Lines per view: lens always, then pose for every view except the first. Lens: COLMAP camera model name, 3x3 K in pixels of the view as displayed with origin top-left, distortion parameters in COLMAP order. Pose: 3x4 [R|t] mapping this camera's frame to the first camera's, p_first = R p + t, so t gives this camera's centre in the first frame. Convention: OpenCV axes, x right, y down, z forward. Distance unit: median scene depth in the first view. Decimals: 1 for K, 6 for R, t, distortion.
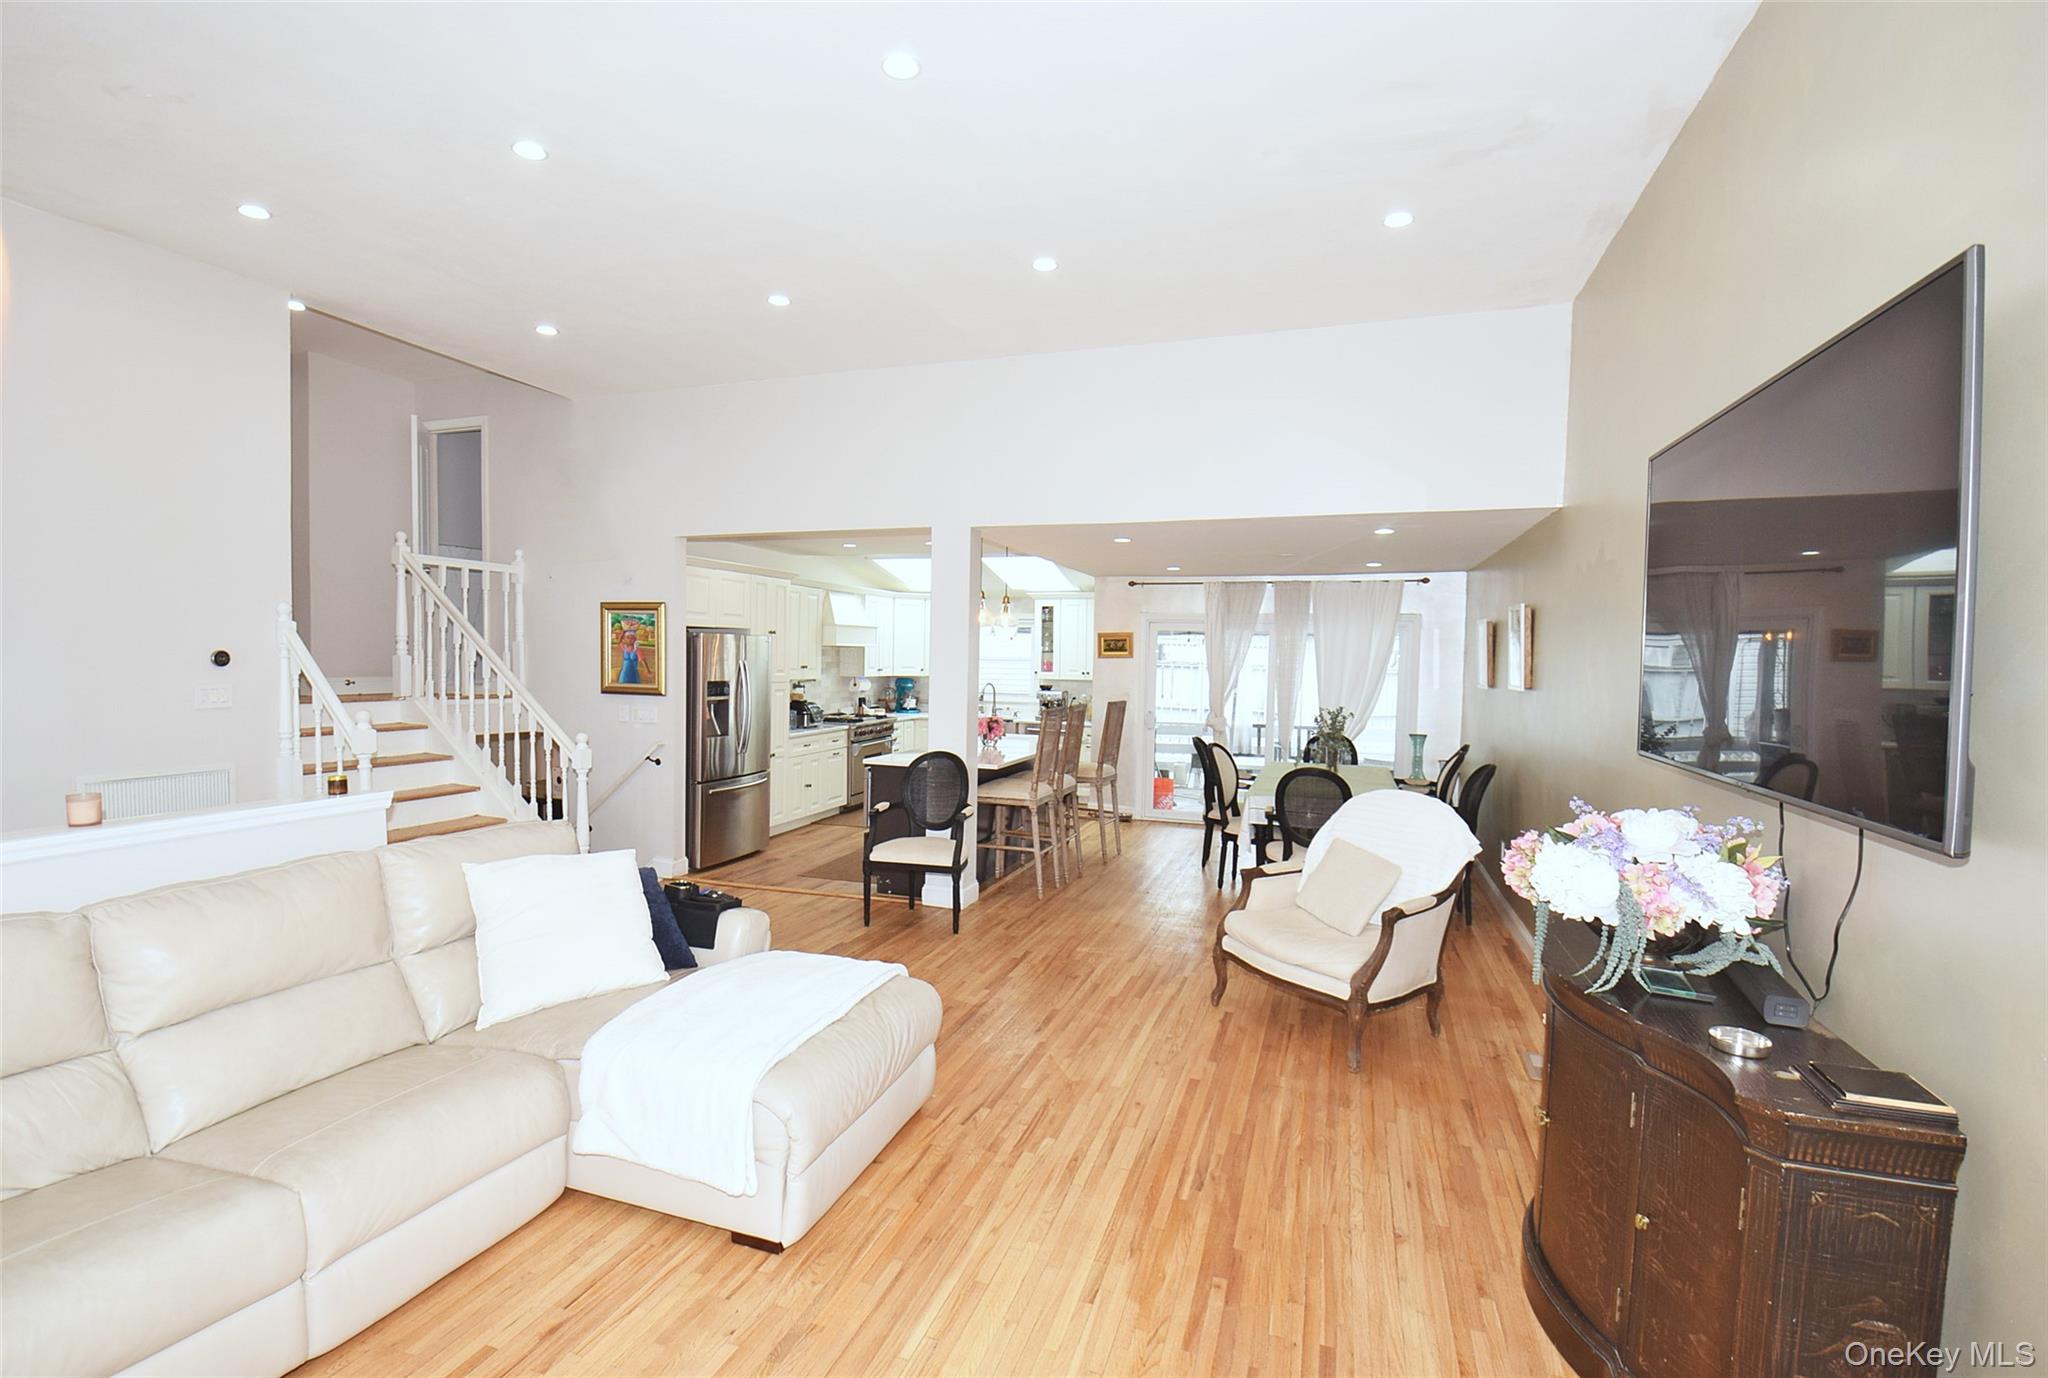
lens RADIAL K [[945.0, 0, 991.8], [0, 945.0, 681.1], [0, 0, 1]] dist [-0.000607, -0.000067]
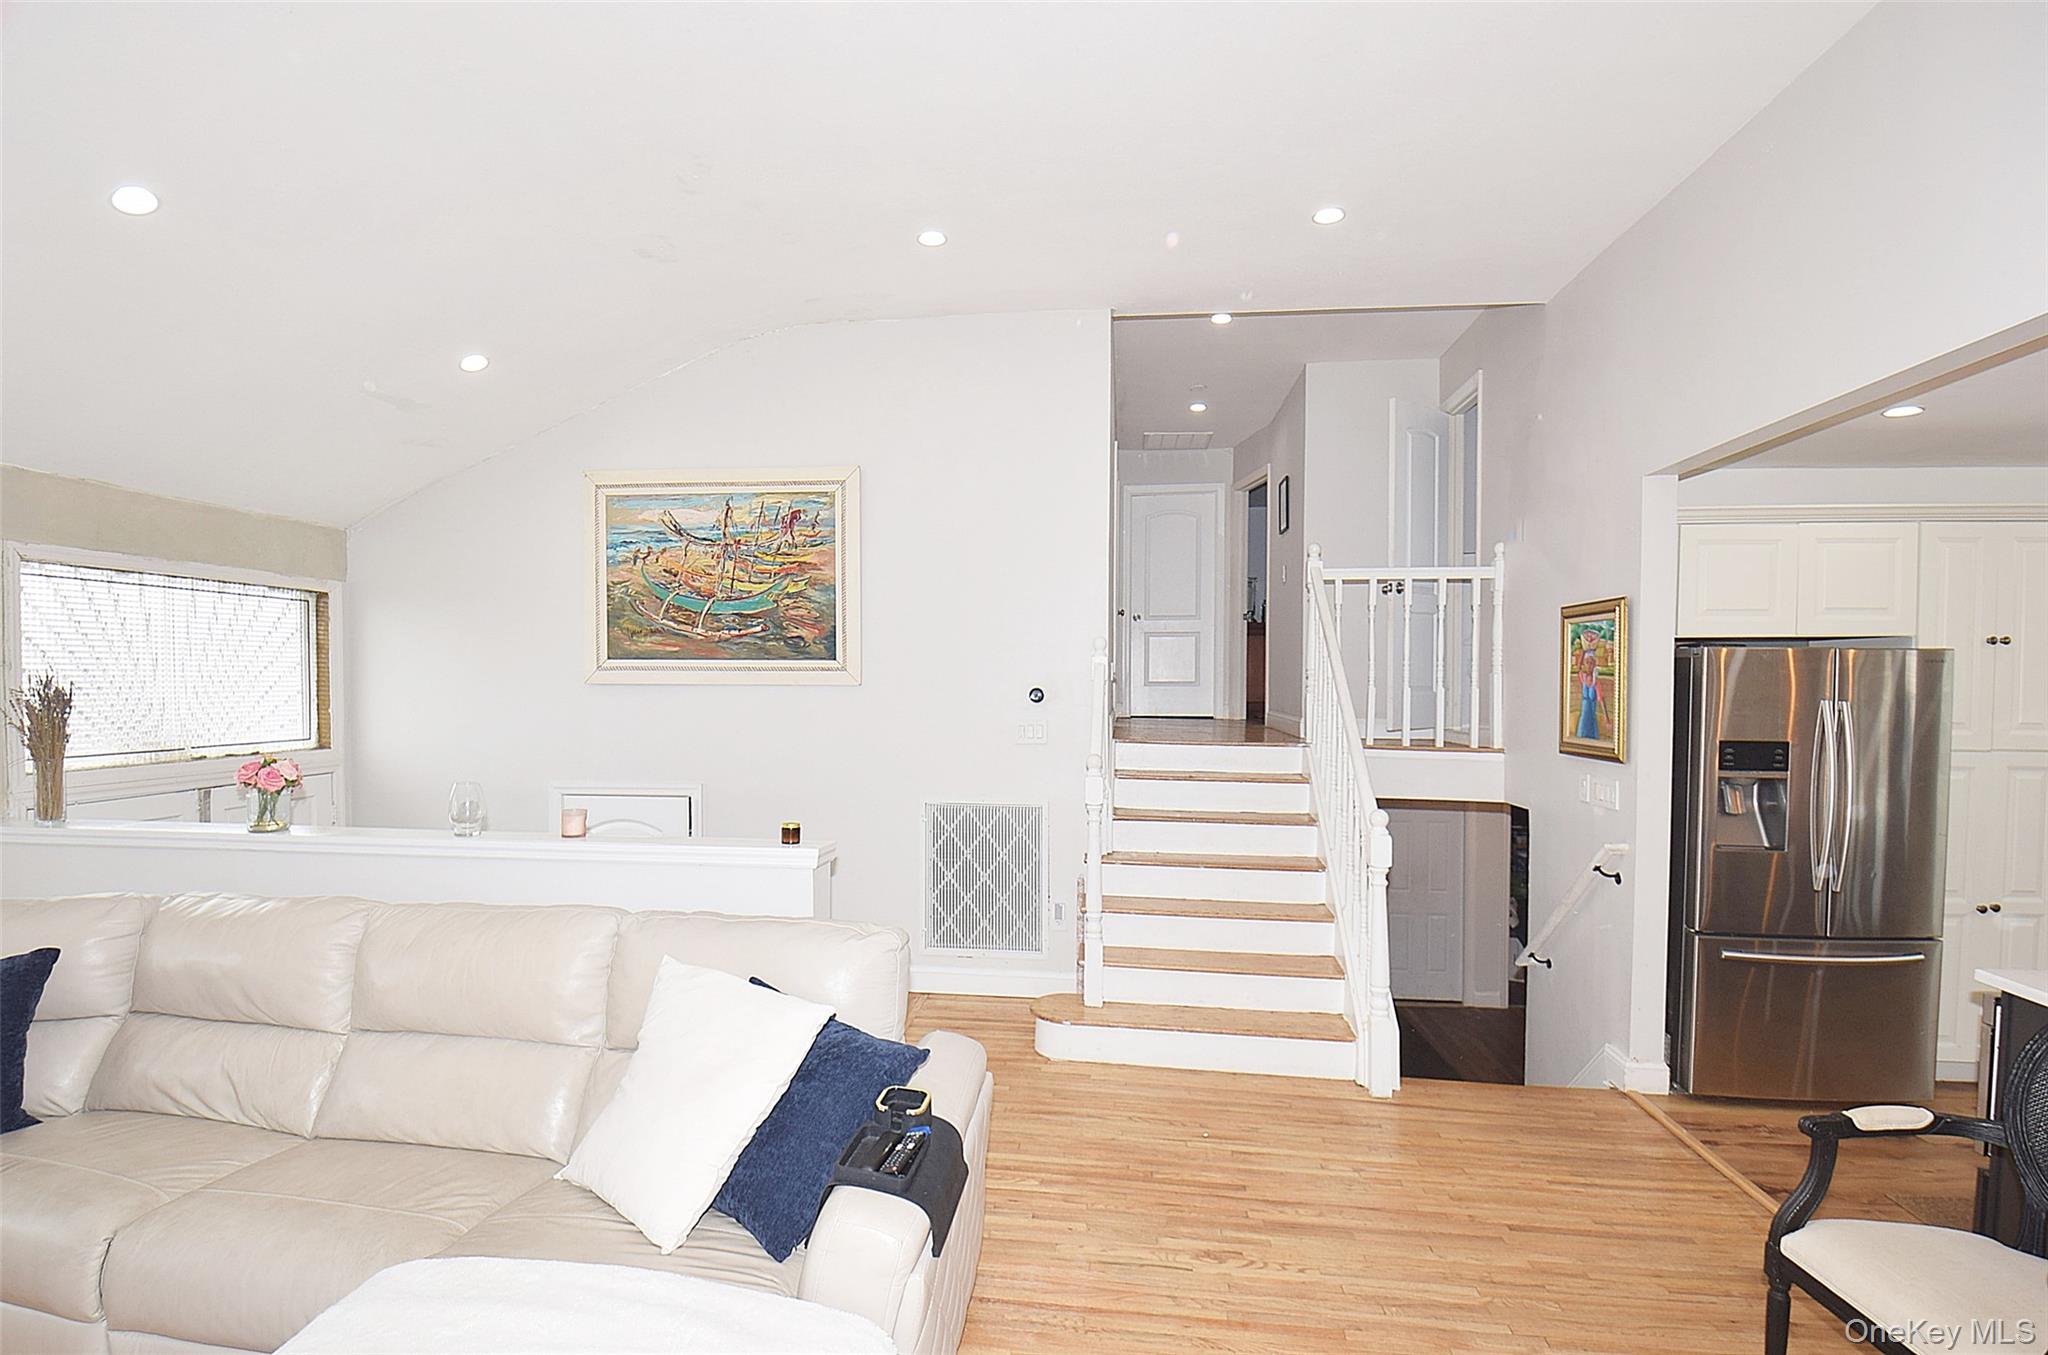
lens RADIAL K [[949.5, 0, 995.8], [0, 949.5, 717.0], [0, 0, 1]] dist [-0.025043, -0.000466]
pose [[0.222009, 0.022817, -0.974778, 0.088098], [-0.025759, 0.999514, 0.017529, -0.009111], [0.974704, 0.021218, 0.222489, 0.382676]]
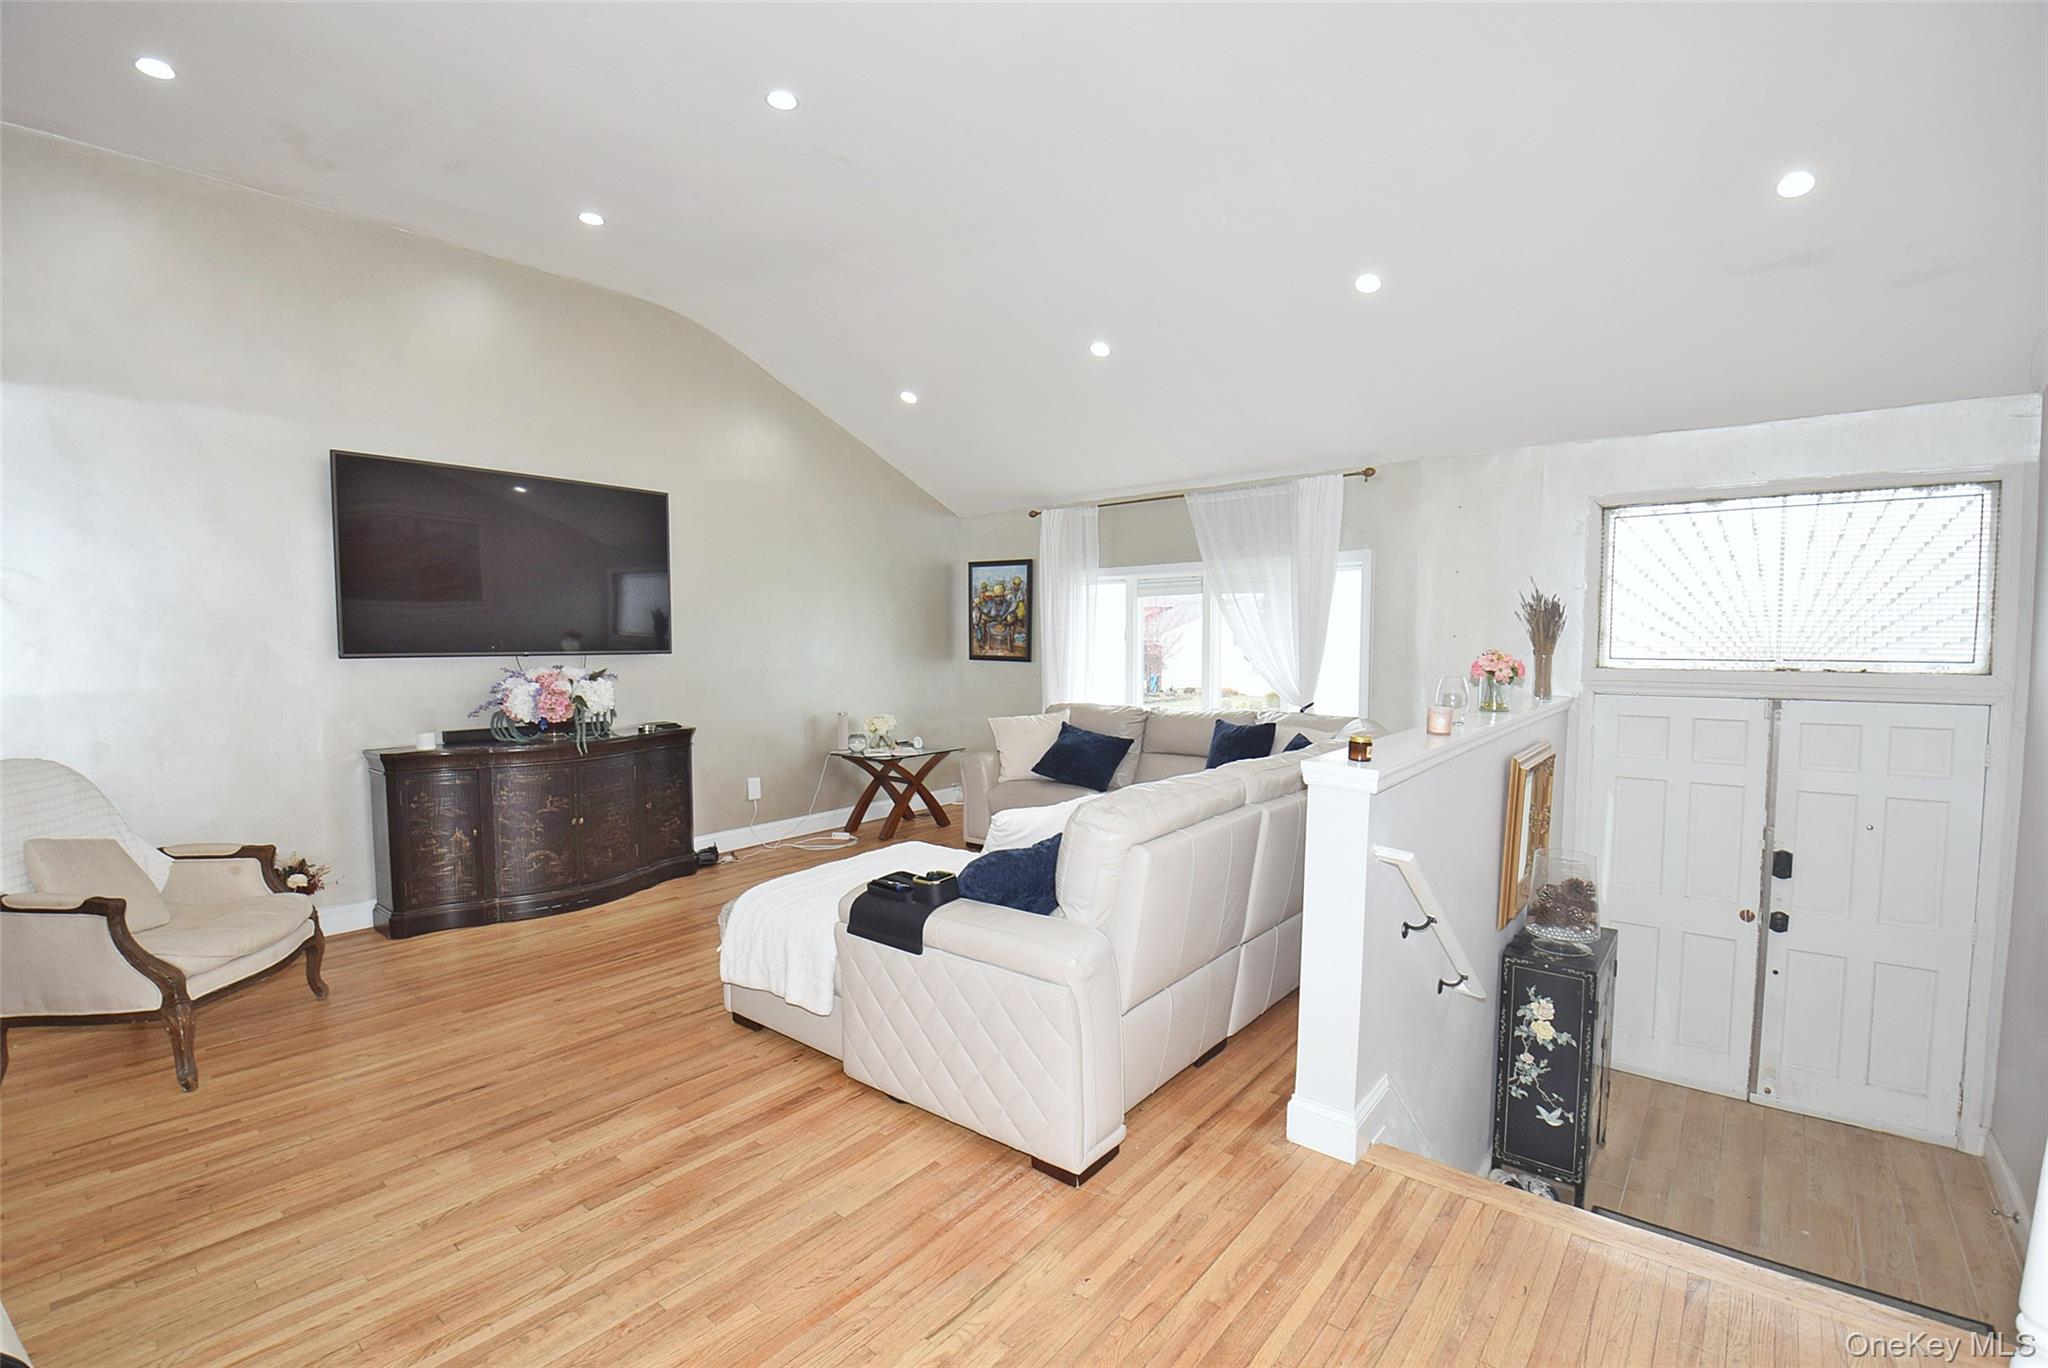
lens RADIAL K [[917.7, 0, 1027.0], [0, 917.7, 695.2], [0, 0, 1]] dist [0.012587, -0.026804]
pose [[-0.949085, -0.031017, 0.313488, -0.256754], [-0.001590, 0.995600, 0.093692, 0.000080], [-0.315015, 0.088423, -0.944959, 0.683935]]
